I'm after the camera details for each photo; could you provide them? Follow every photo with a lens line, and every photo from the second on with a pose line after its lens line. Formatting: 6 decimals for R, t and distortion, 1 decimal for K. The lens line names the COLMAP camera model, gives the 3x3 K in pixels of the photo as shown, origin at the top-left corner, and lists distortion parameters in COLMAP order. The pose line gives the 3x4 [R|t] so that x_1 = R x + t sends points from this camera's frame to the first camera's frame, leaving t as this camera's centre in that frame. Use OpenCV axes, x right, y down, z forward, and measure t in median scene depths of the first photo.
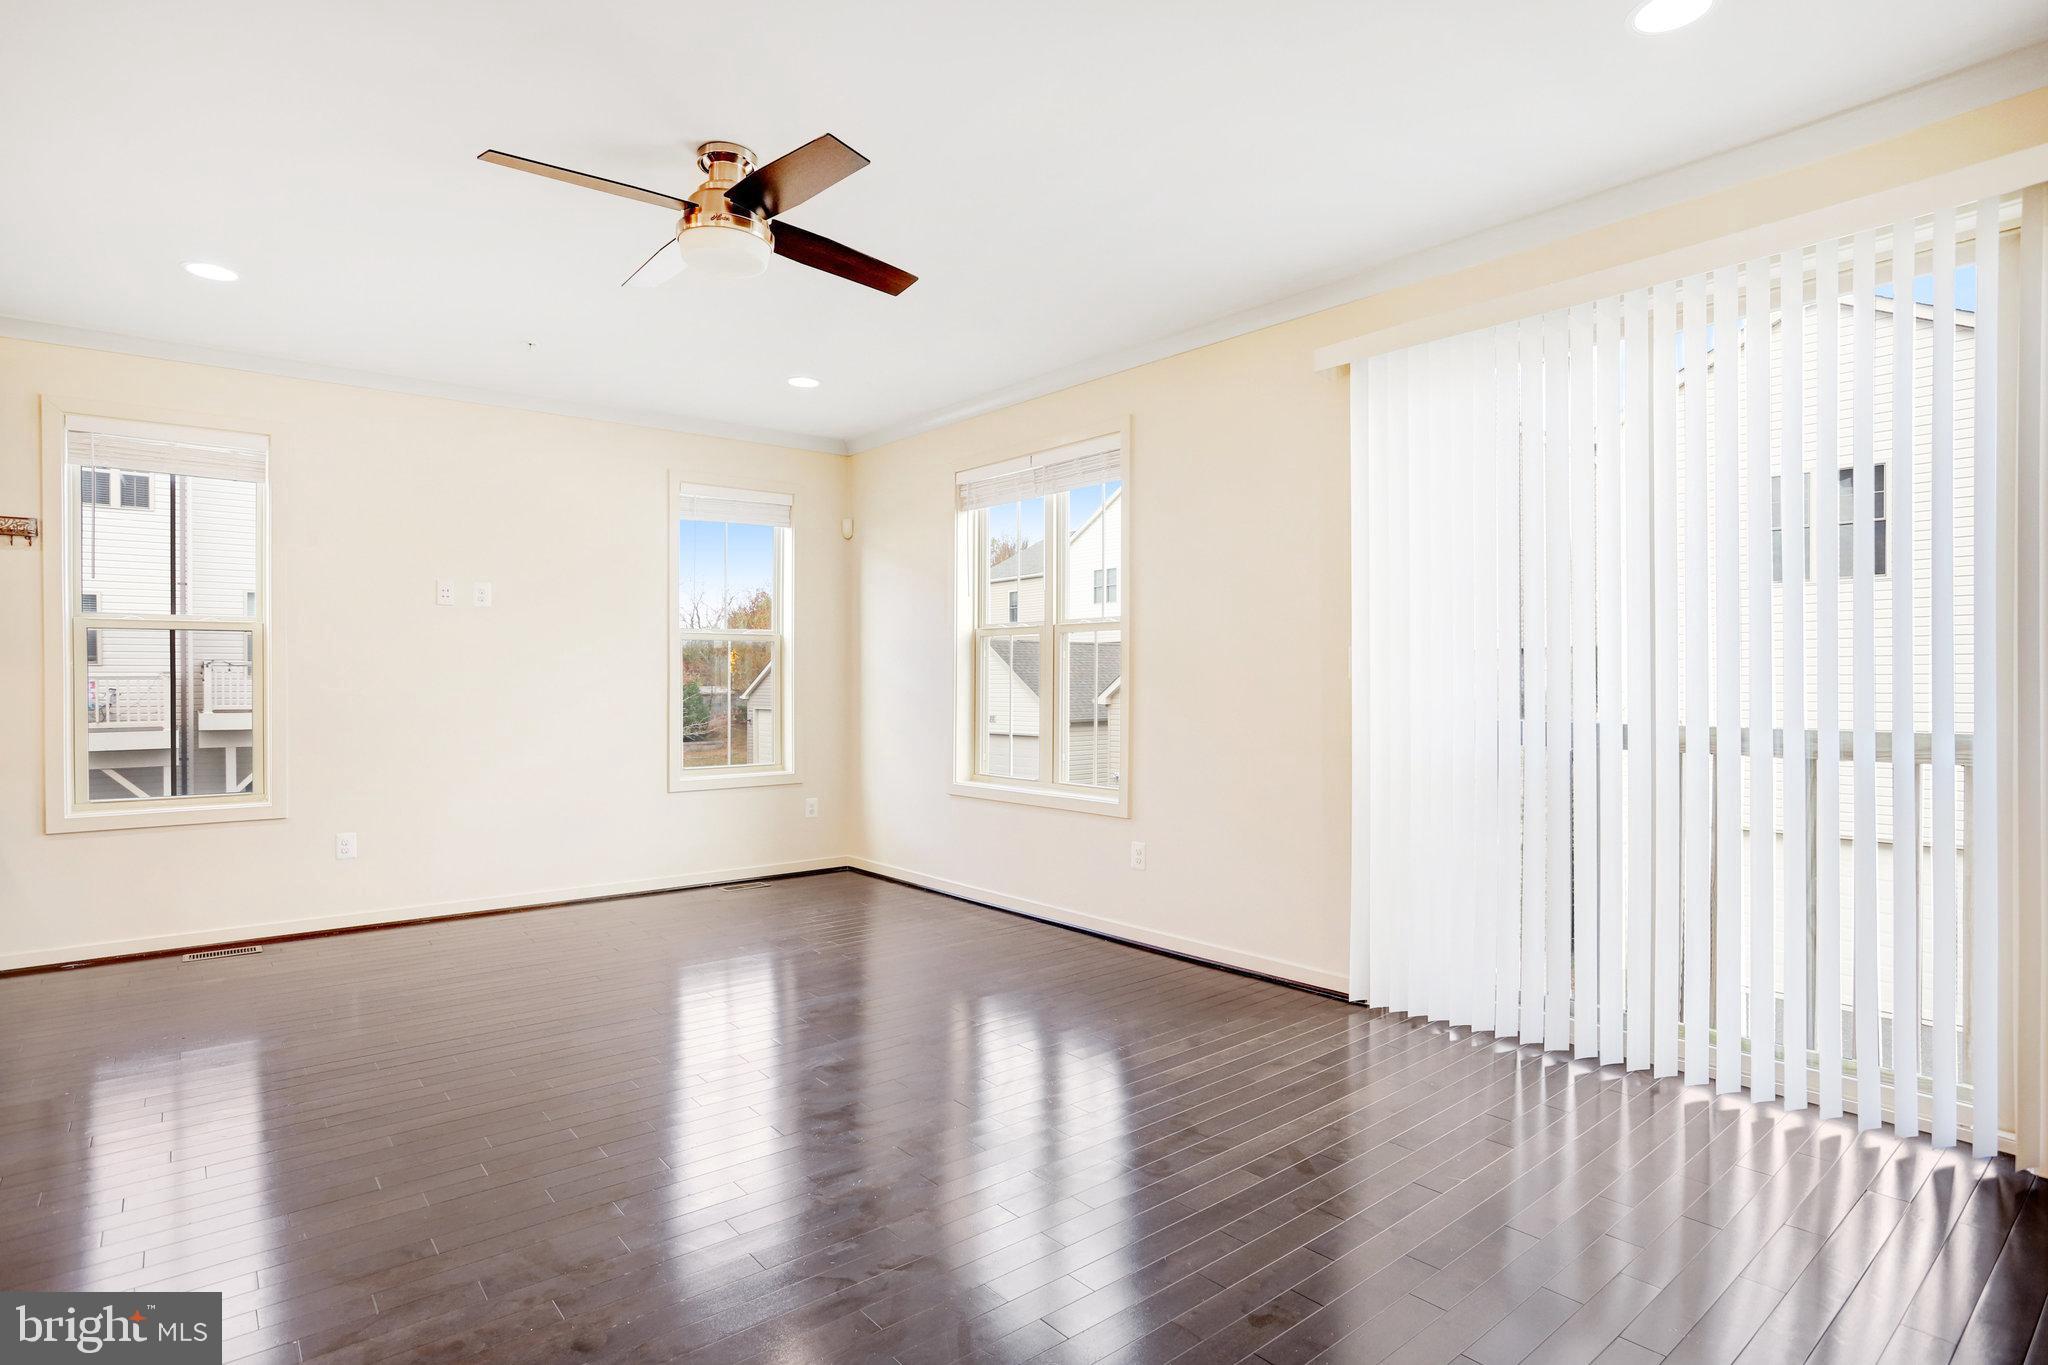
lens RADIAL K [[1051.4, 0, 1019.5], [0, 1051.4, 688.5], [0, 0, 1]] dist [-0.056621, 0.027205]
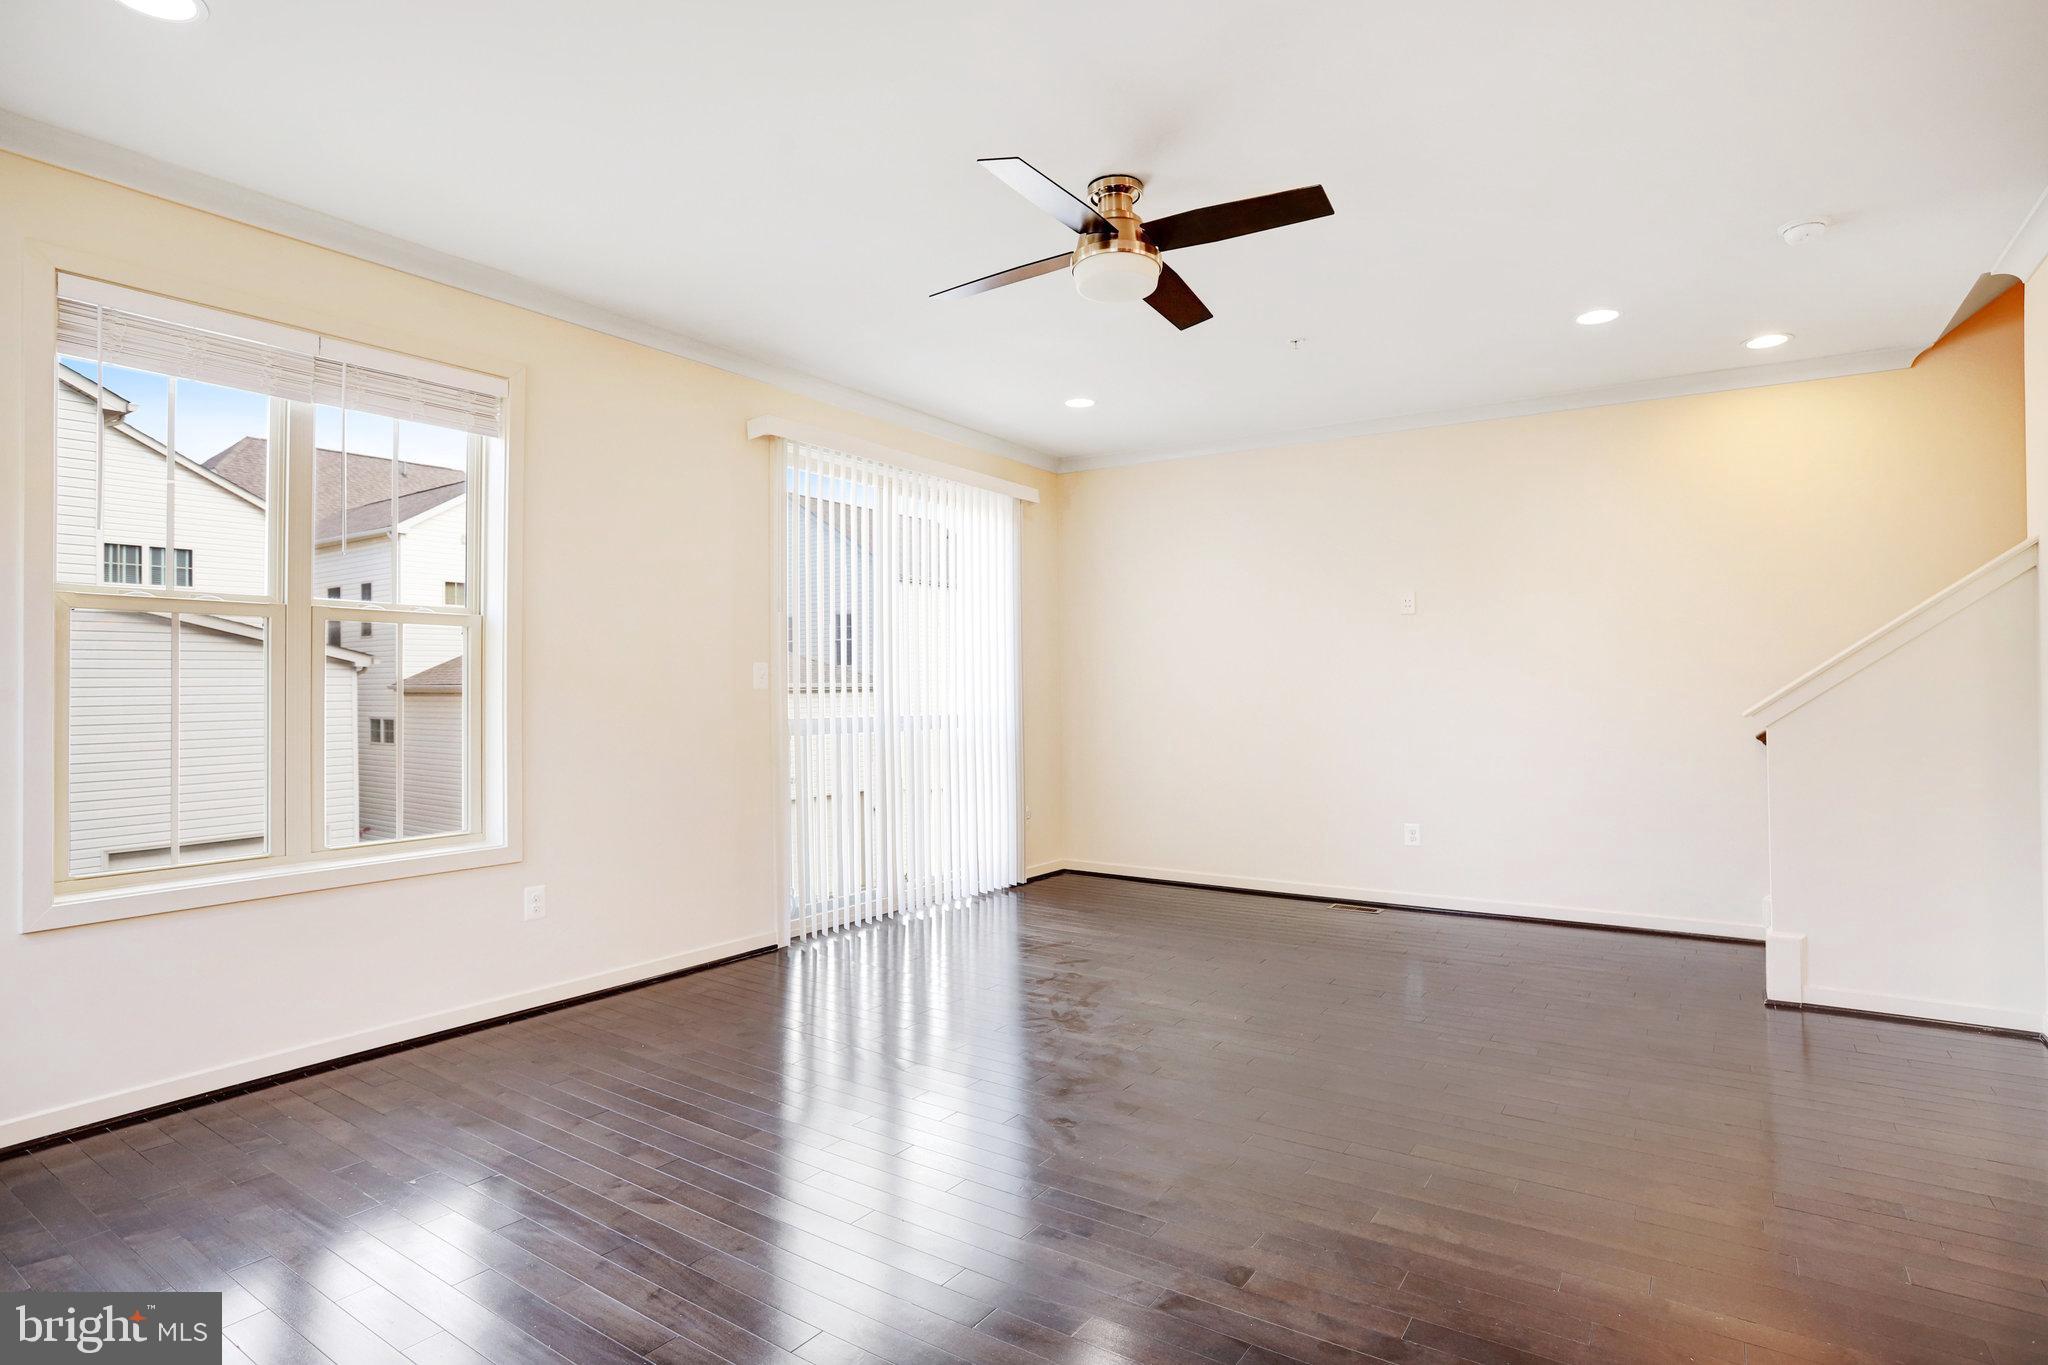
lens RADIAL K [[1051.4, 0, 1028.3], [0, 1051.4, 684.1], [0, 0, 1]] dist [-0.056621, 0.027205]
pose [[-0.271524, 0.013100, 0.962343, -0.777461], [0.018876, 0.999788, -0.008284, 0.001730], [-0.962247, 0.015916, -0.271713, 0.848602]]
